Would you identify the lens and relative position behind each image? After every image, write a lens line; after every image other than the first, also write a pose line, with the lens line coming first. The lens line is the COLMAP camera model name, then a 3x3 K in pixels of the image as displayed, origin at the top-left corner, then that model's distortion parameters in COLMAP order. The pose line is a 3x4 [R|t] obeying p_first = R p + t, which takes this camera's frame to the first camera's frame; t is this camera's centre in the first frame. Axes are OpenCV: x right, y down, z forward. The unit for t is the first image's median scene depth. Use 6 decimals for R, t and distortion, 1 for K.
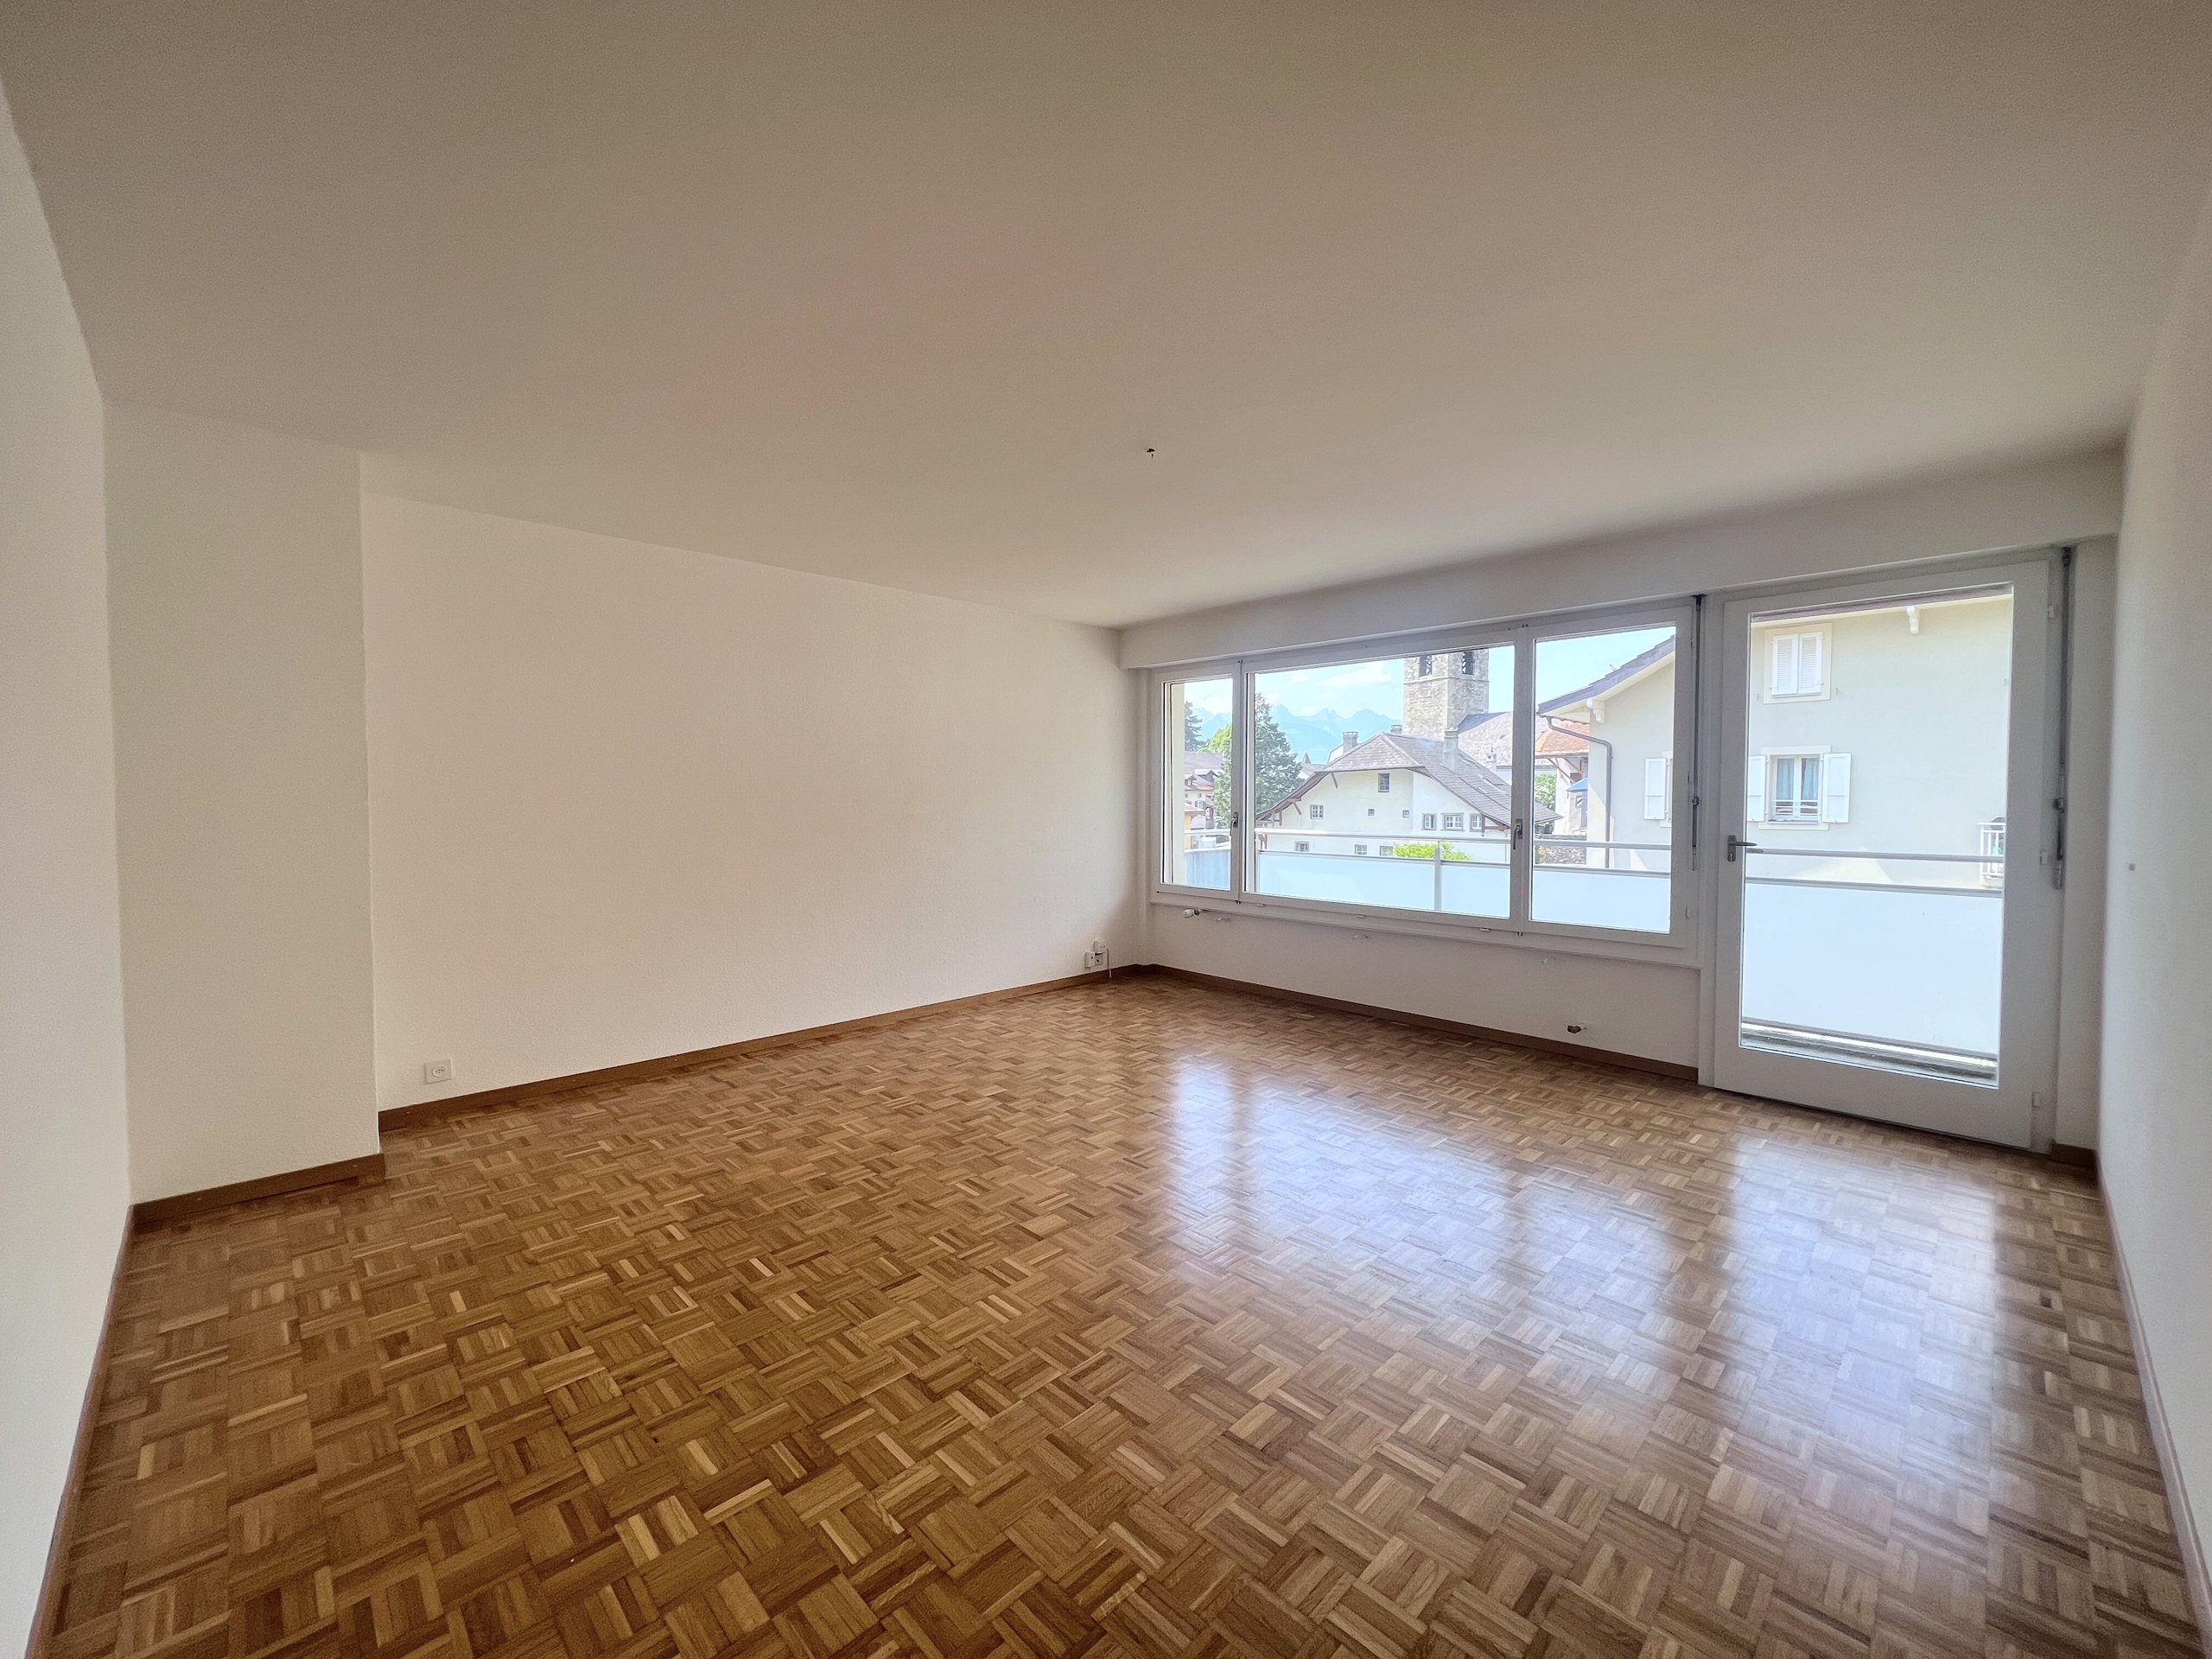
lens RADIAL K [[892.1, 0, 1106.0], [0, 892.1, 829.5], [0, 0, 1]] dist [0.002110, 0.000142]
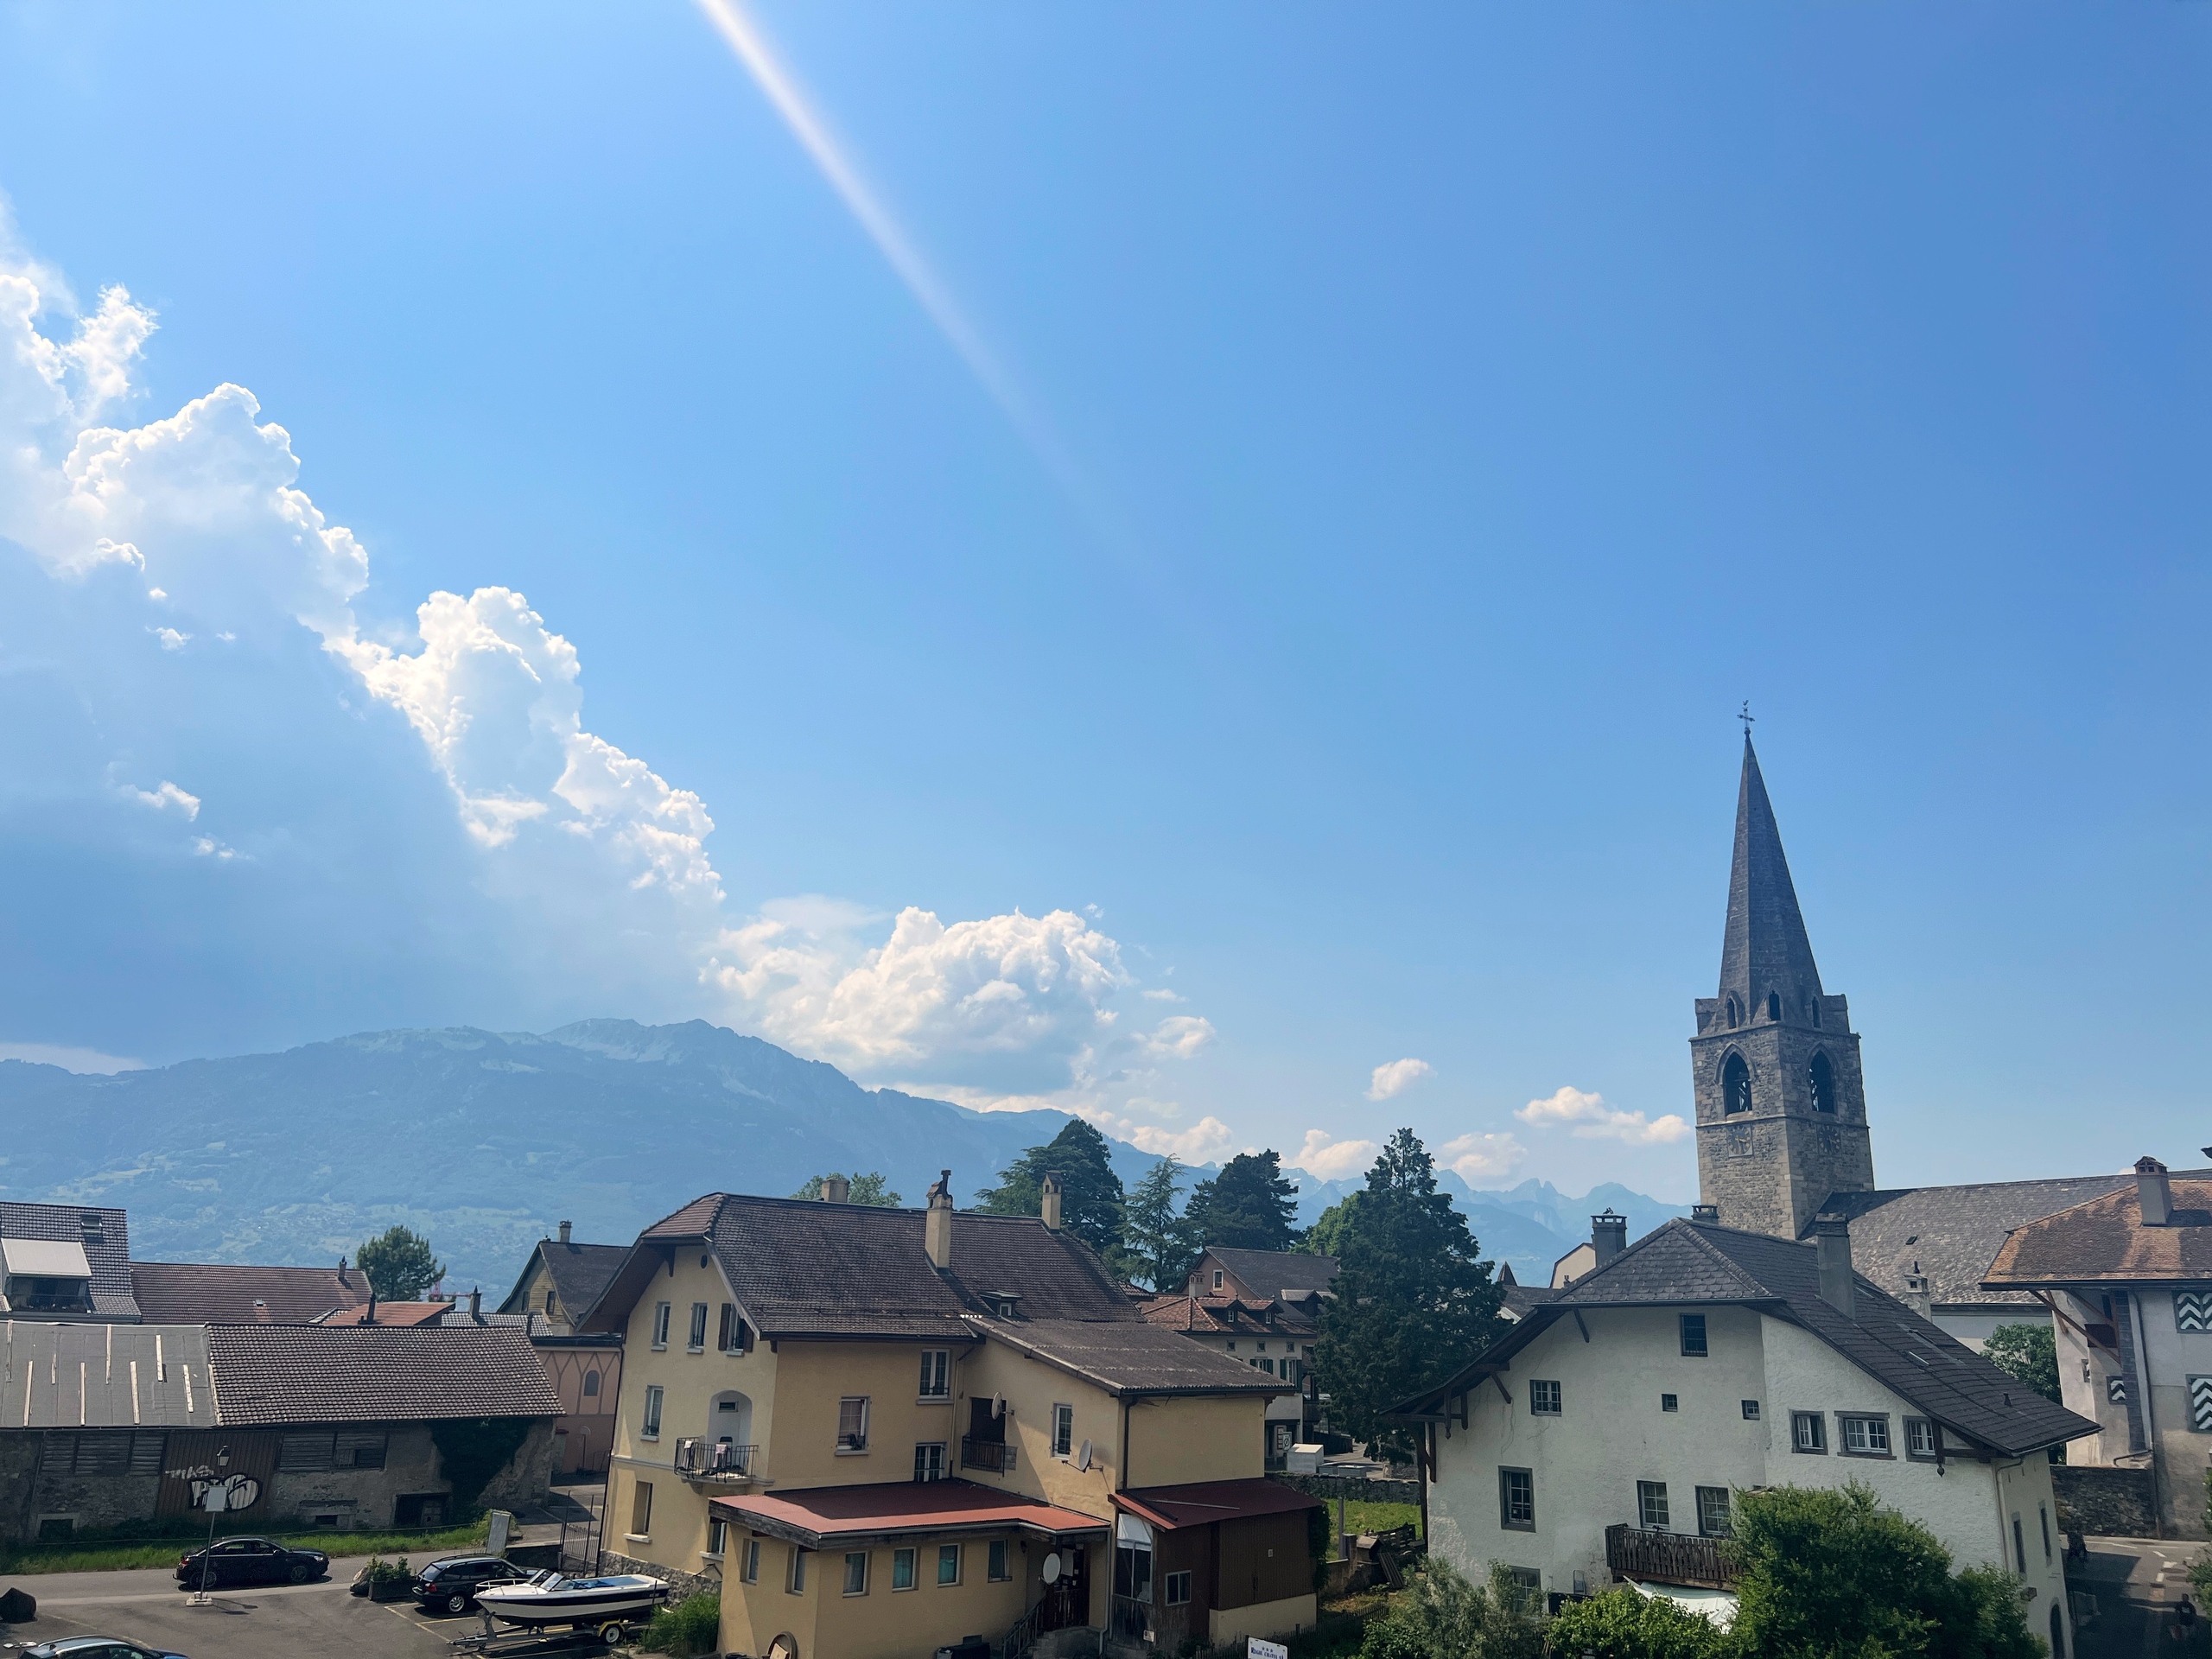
lens RADIAL K [[1659.2, 0, 1115.2], [0, 1659.2, 861.4], [0, 0, 1]] dist [0.055823, -0.076082]
pose [[0.999638, 0.025695, -0.008039, 0.021963], [-0.026921, 0.950111, -0.310748, -0.009344], [-0.000346, 0.310852, 0.950458, 0.127033]]
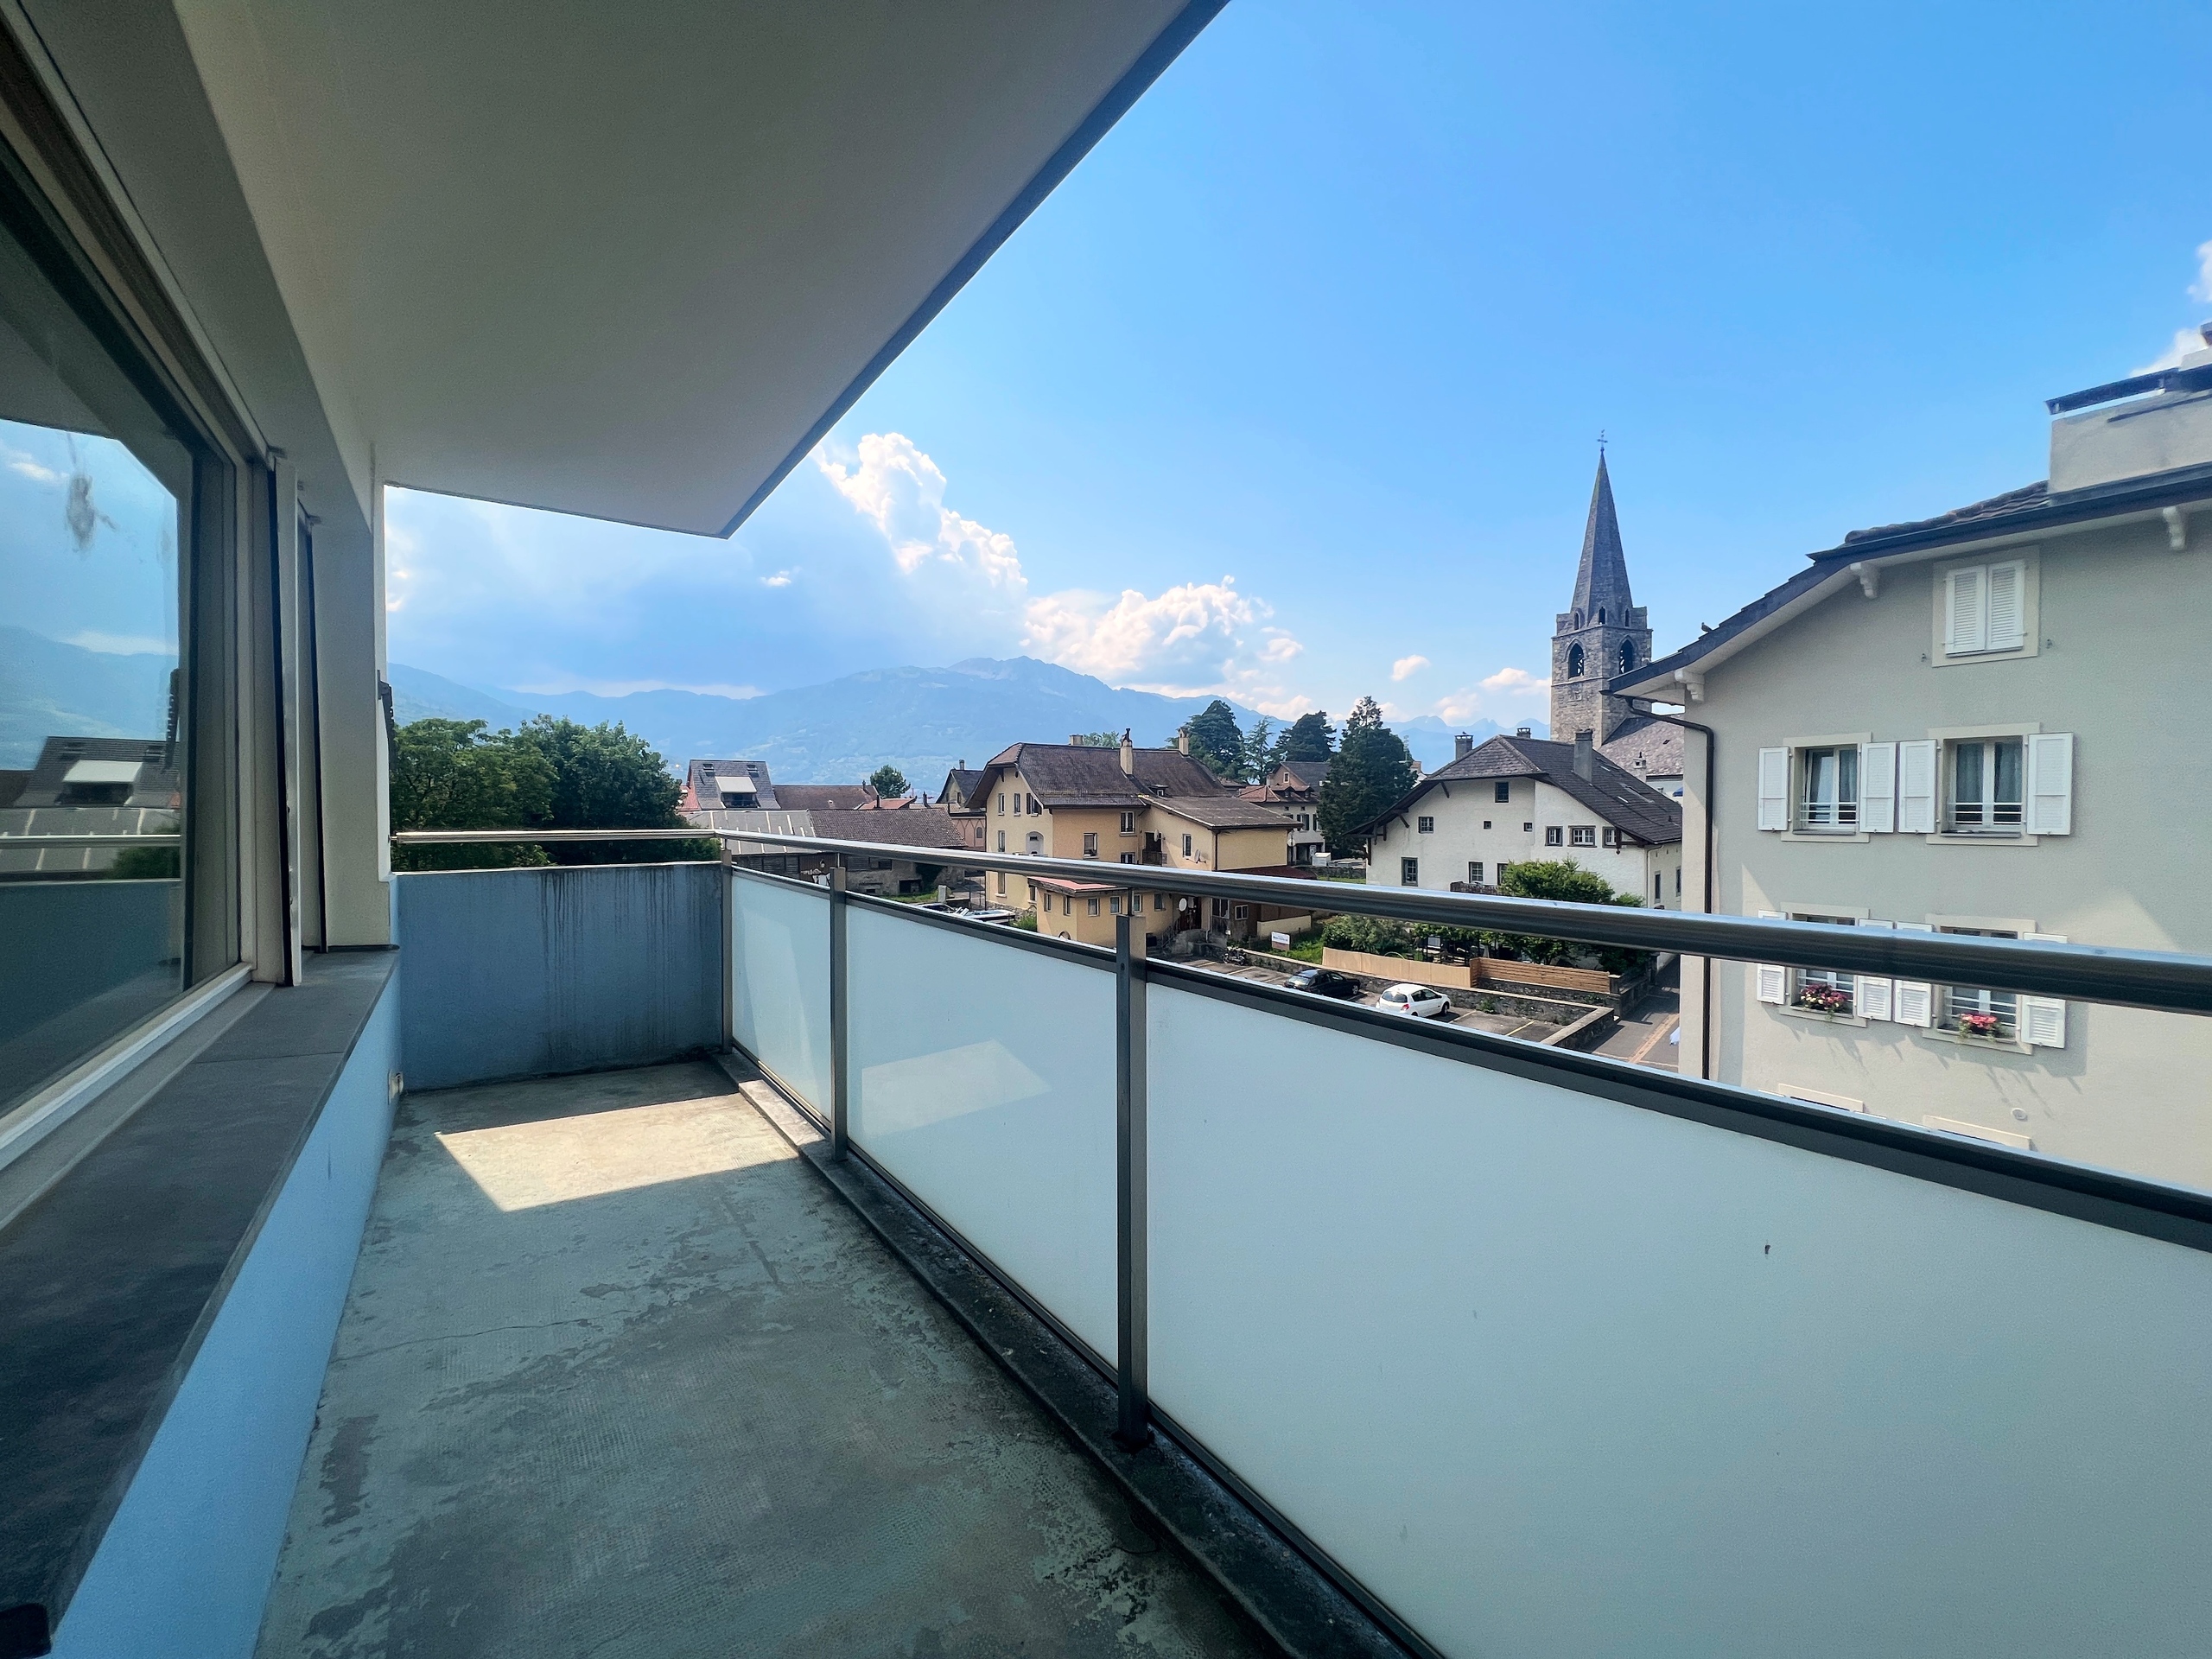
lens RADIAL K [[885.4, 0, 1106.0], [0, 885.4, 829.5], [0, 0, 1]] dist [-0.000616, -0.000373]
pose [[0.986548, 0.001380, -0.163466, 0.065272], [-0.004064, 0.999862, -0.016081, 0.000721], [0.163421, 0.016529, 0.986418, 0.065045]]
